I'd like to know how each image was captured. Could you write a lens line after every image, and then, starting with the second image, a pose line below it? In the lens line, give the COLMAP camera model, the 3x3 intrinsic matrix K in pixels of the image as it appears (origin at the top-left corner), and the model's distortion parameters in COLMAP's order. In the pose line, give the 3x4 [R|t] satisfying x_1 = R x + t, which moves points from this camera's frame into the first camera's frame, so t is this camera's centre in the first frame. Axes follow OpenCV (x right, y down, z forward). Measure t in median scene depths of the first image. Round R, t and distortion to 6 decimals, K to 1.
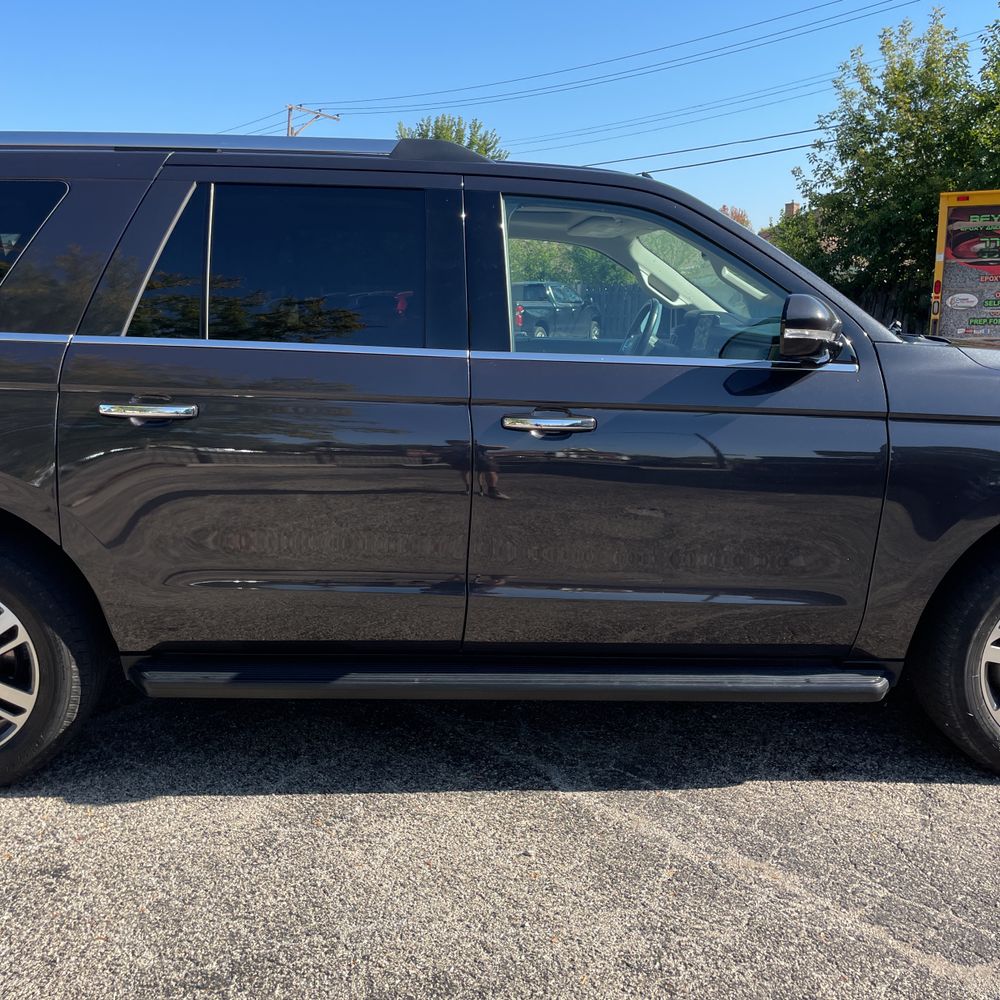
lens RADIAL K [[1029.5, 0, 501.3], [0, 1029.5, 502.5], [0, 0, 1]] dist [0.038104, 0.000000]
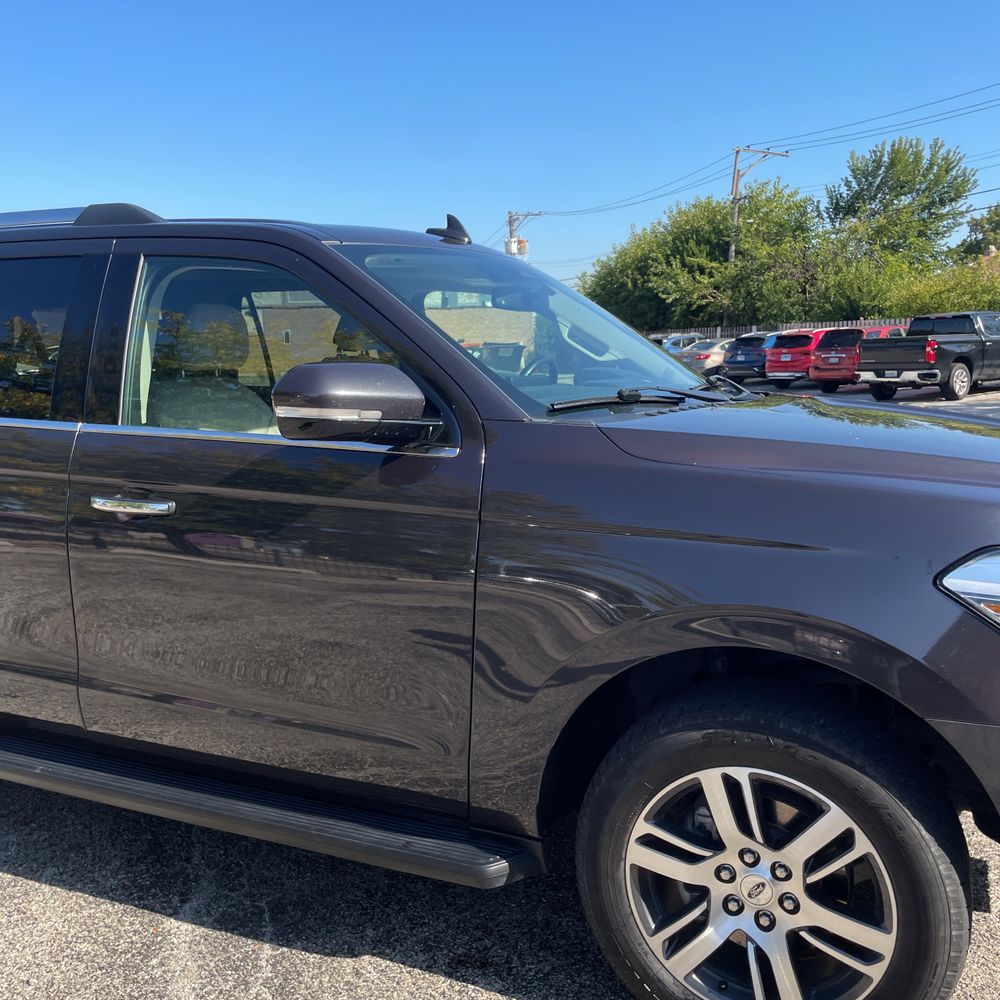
lens RADIAL K [[1029.5, 0, 500.5], [0, 1029.5, 490.1], [0, 0, 1]] dist [0.038104, 0.000000]
pose [[0.893006, 0.036889, -0.448530, 0.143747], [-0.058535, 0.997690, -0.034486, -0.014975], [0.446221, 0.057051, 0.893102, 0.063965]]
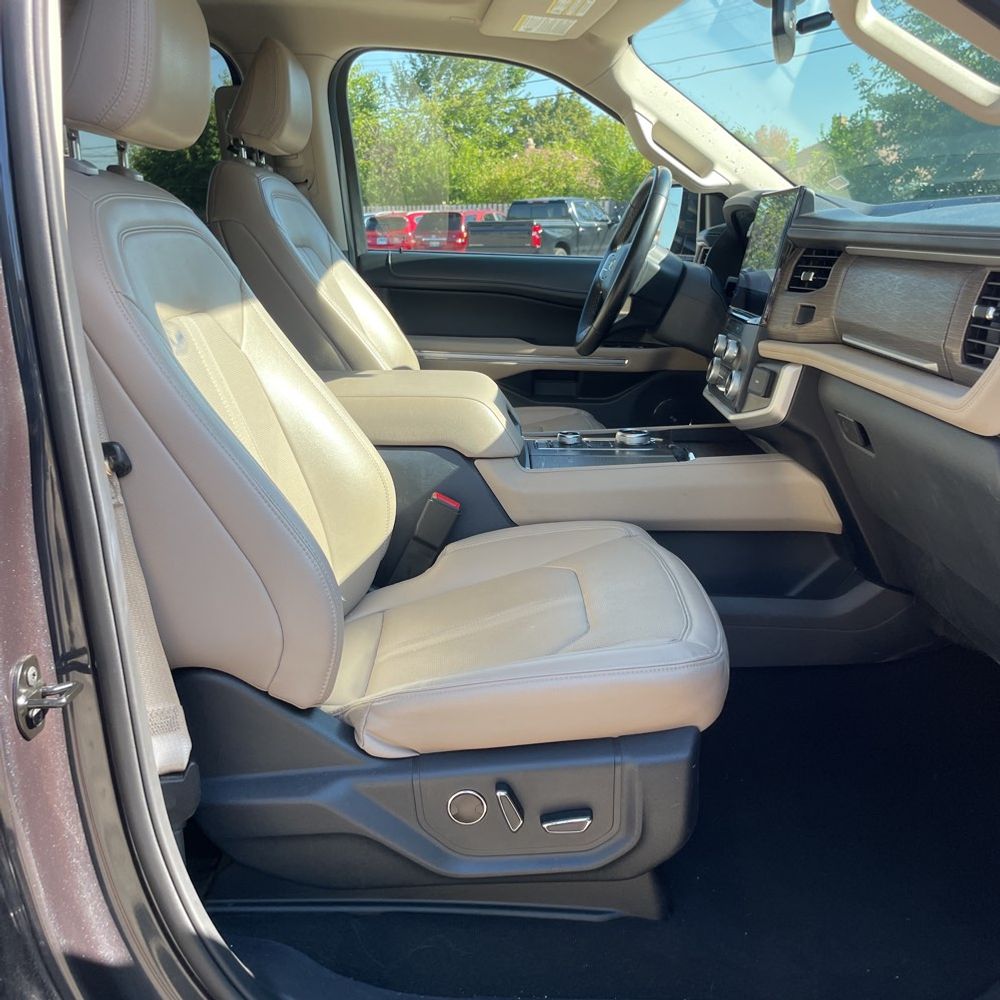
lens RADIAL K [[1029.5, 0, 490.5], [0, 1029.5, 496.8], [0, 0, 1]] dist [0.038104, 0.000000]
pose [[0.999082, 0.003439, -0.042712, 0.025788], [-0.000679, 0.997920, 0.064468, -0.021763], [0.042845, -0.064380, 0.997005, 0.145866]]
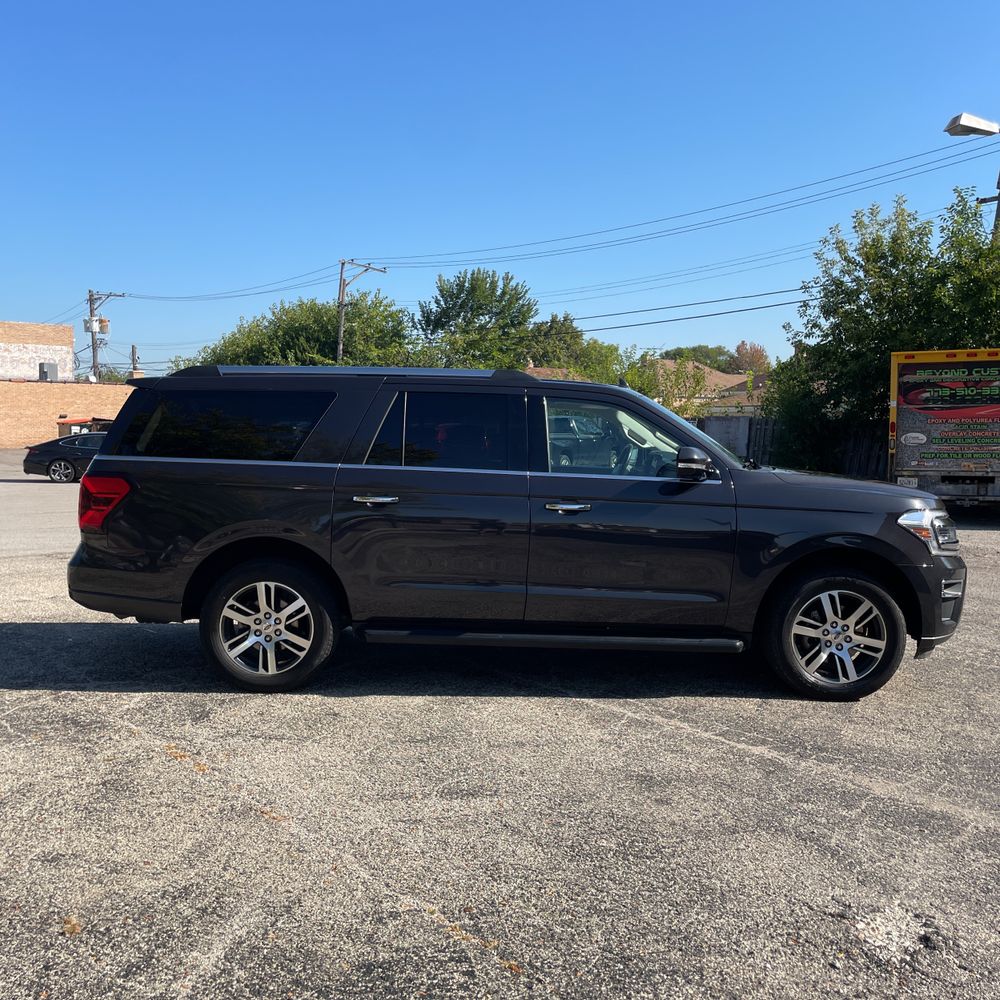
lens RADIAL K [[1029.5, 0, 507.8], [0, 1029.5, 481.1], [0, 0, 1]] dist [0.038104, 0.000000]
pose [[0.999797, 0.007913, -0.018535, -0.006819], [-0.010459, 0.989871, -0.141581, 0.031060], [0.017227, 0.141746, 0.989753, -0.197822]]
